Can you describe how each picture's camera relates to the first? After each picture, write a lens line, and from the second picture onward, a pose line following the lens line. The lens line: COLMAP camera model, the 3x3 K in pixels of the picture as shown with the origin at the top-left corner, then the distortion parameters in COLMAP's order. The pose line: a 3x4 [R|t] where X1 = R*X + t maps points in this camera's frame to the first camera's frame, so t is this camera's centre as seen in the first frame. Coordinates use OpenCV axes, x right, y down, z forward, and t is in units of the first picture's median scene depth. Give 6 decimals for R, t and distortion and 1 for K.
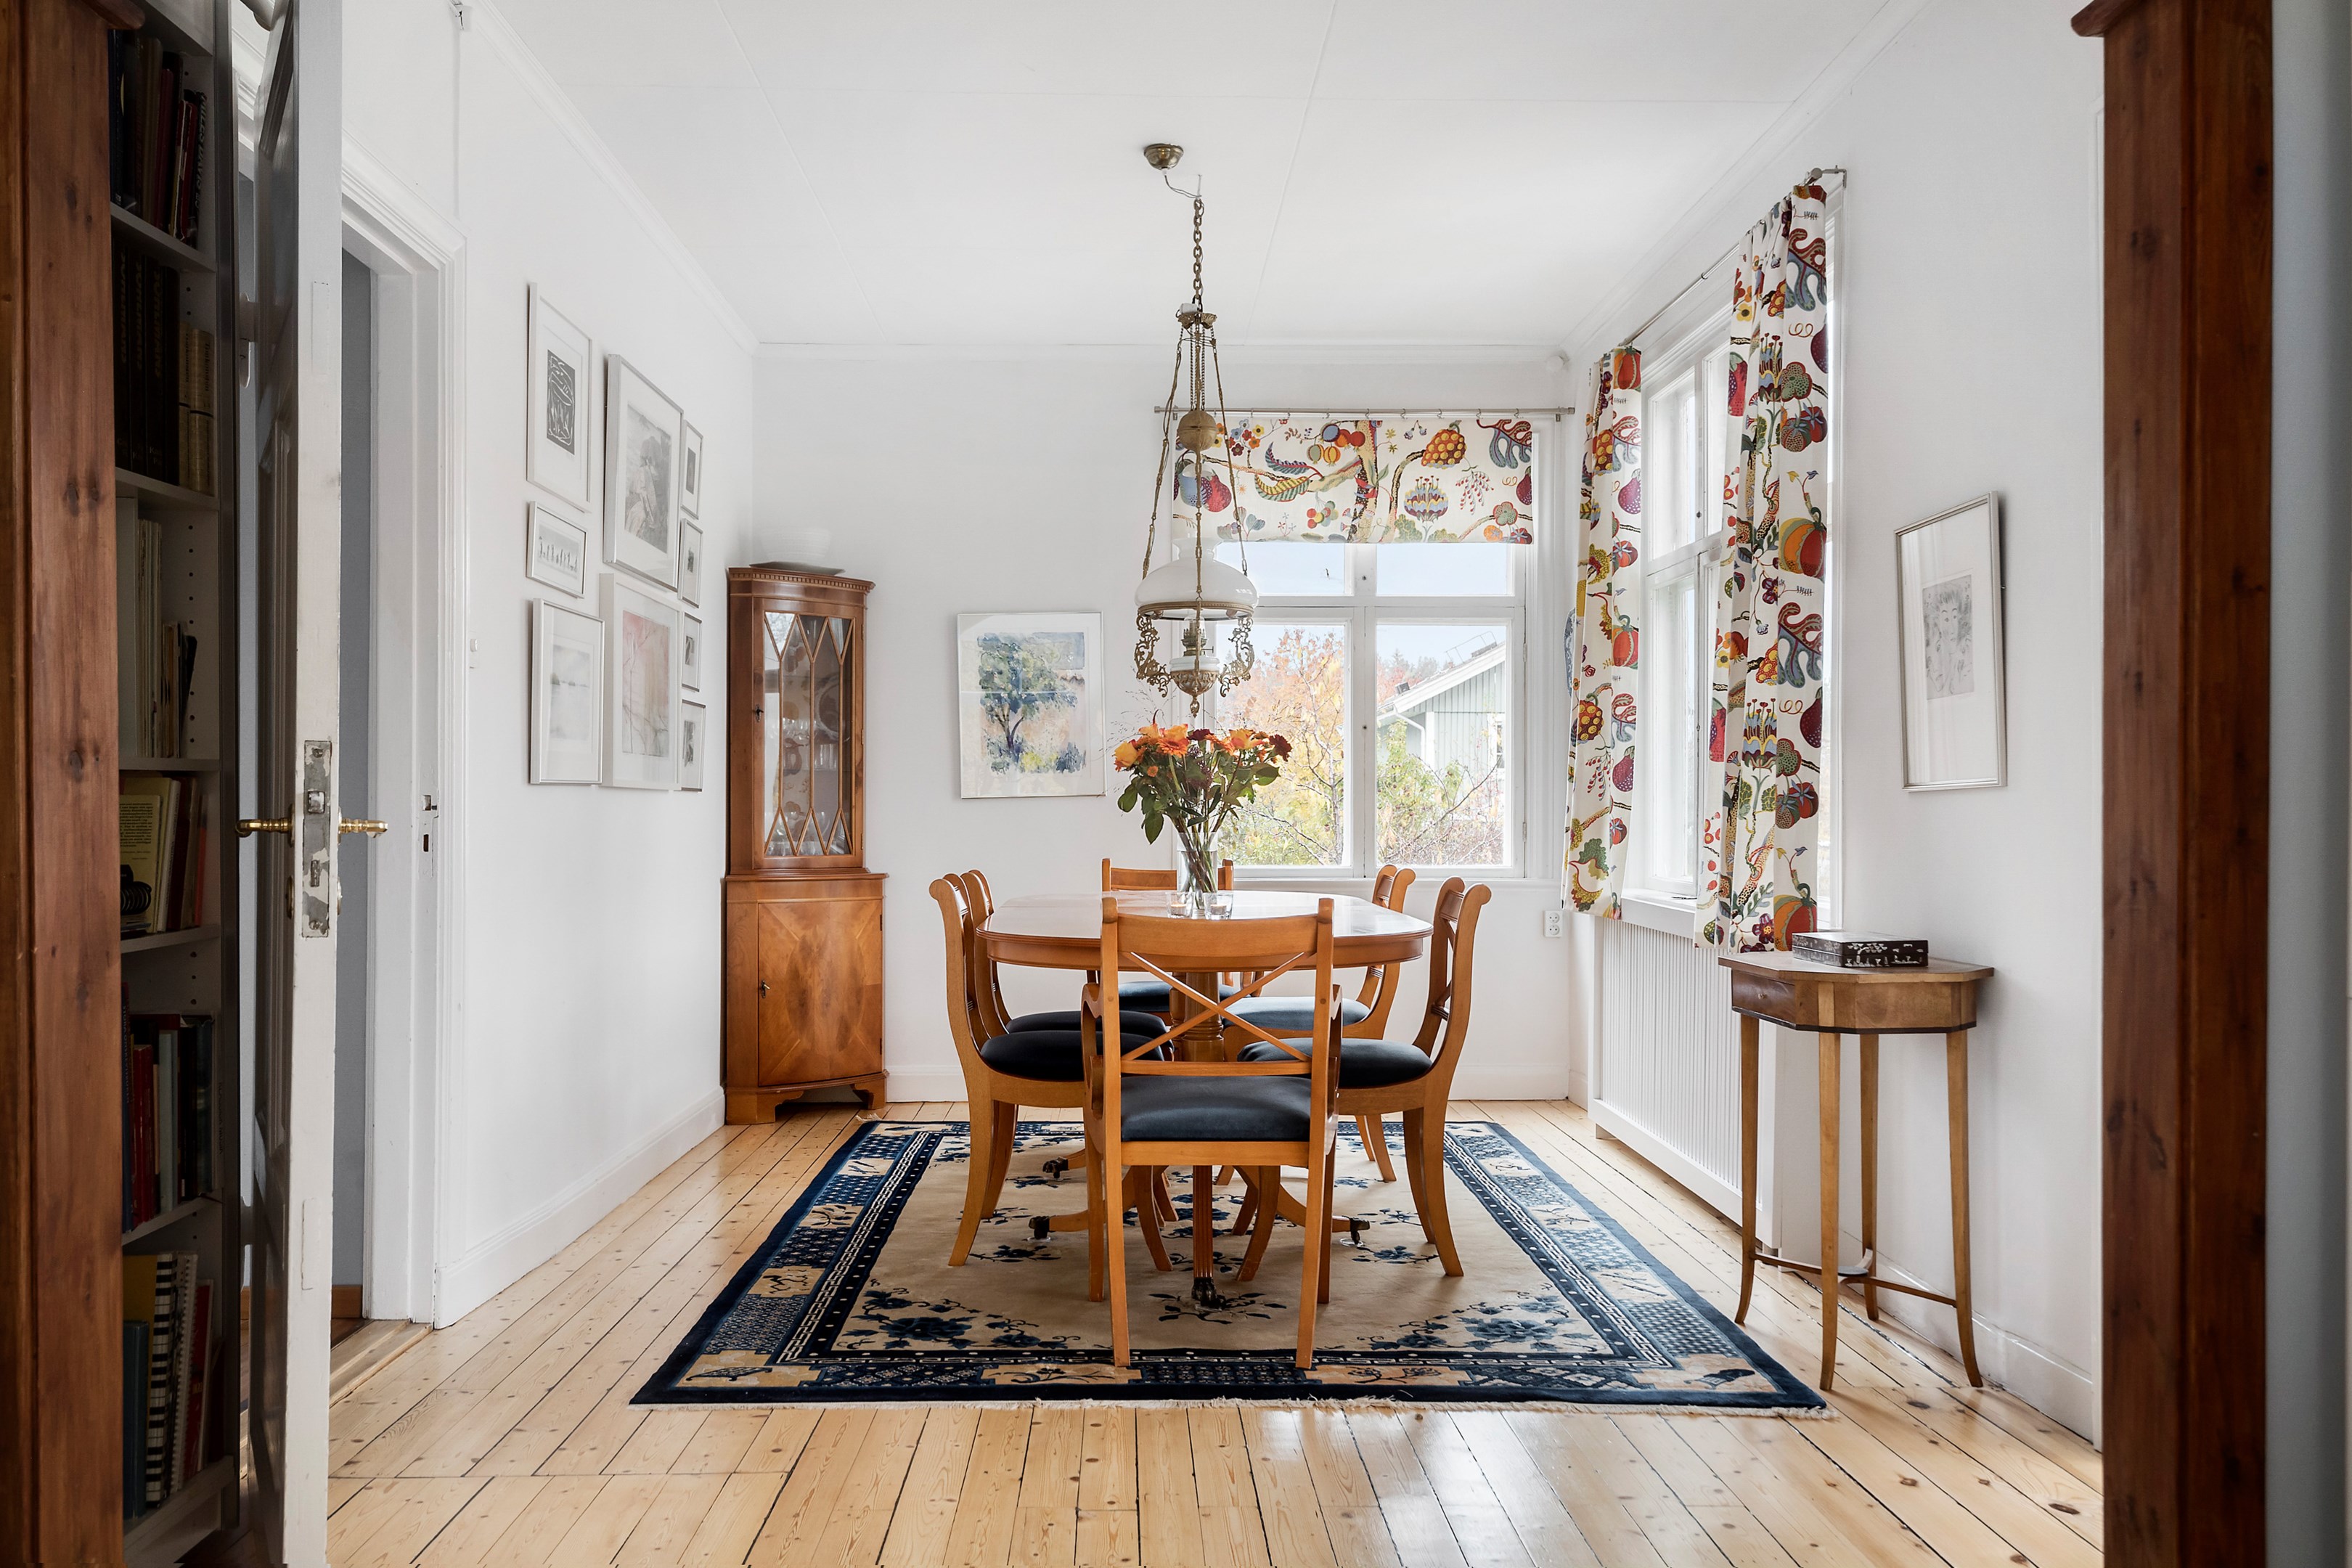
lens RADIAL K [[1934.3, 0, 1177.4], [0, 1934.3, 810.7], [0, 0, 1]] dist [0.034626, -0.005020]
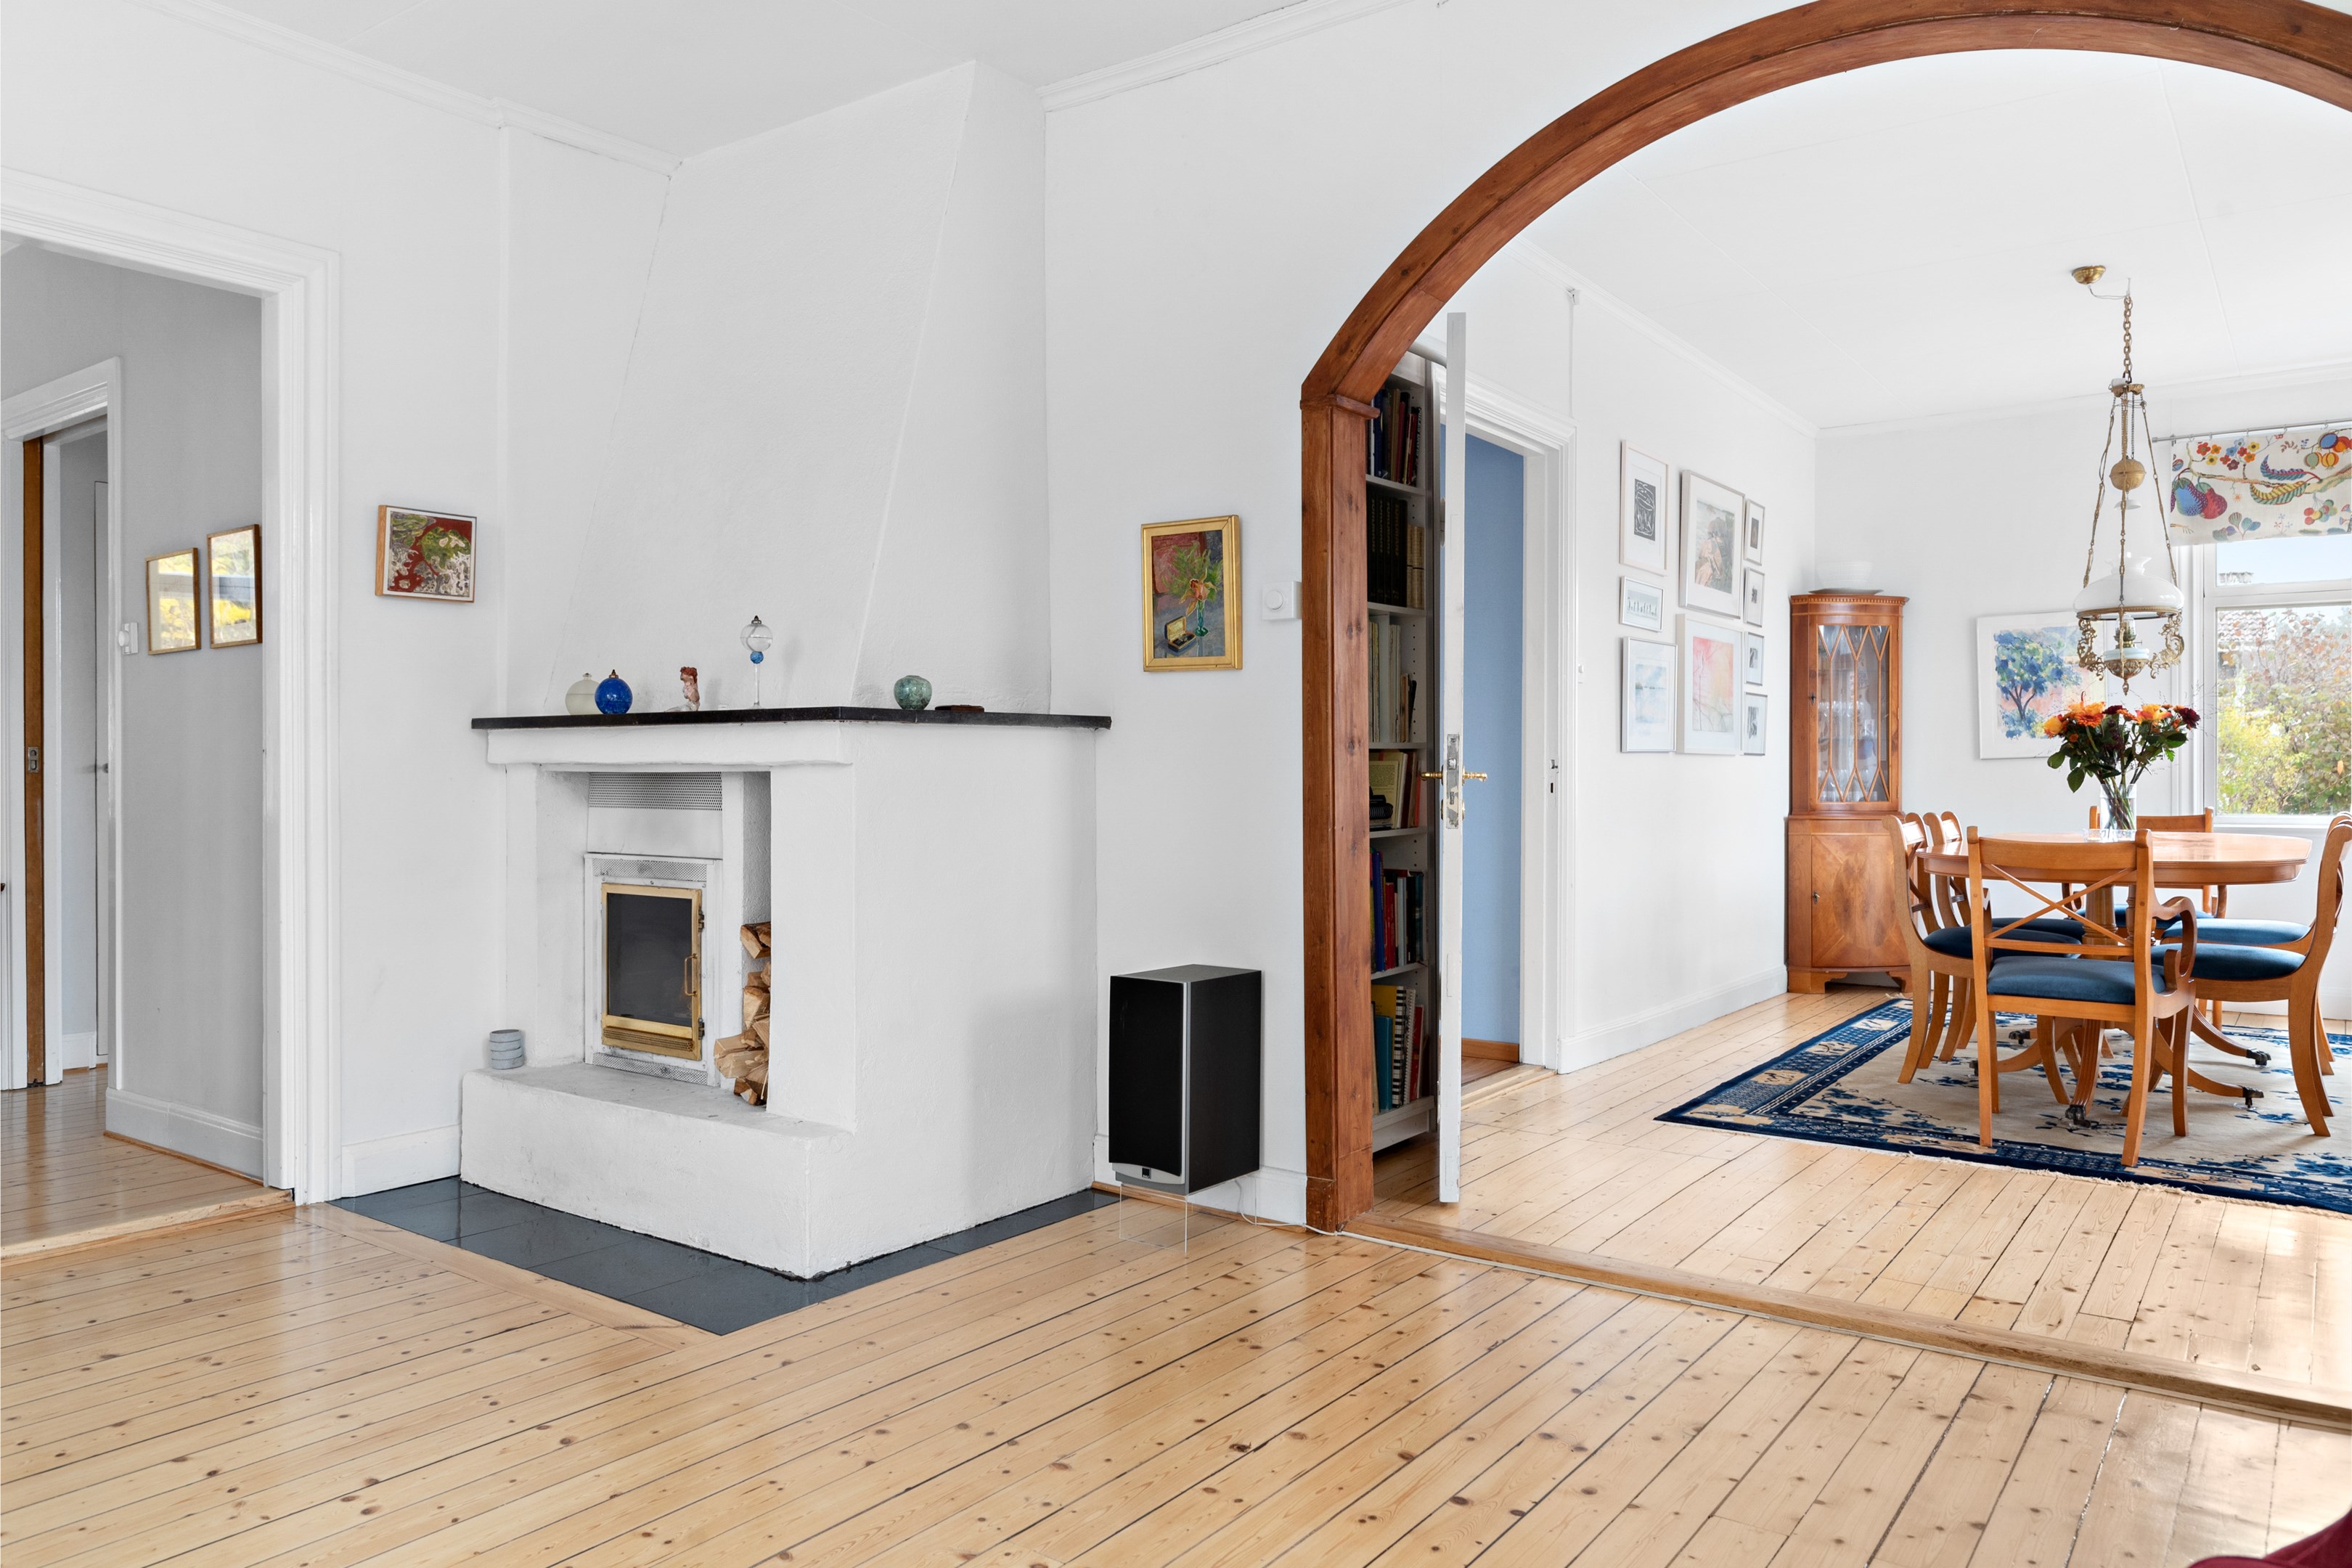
lens RADIAL K [[1599.5, 0, 1176.0], [0, 1599.5, 784.0], [0, 0, 1]] dist [0.001679, 0.002898]
pose [[0.787337, 0.002992, -0.616516, 0.176573], [0.001995, 0.999971, 0.007400, 0.001828], [0.616520, -0.007056, 0.787308, -0.247036]]
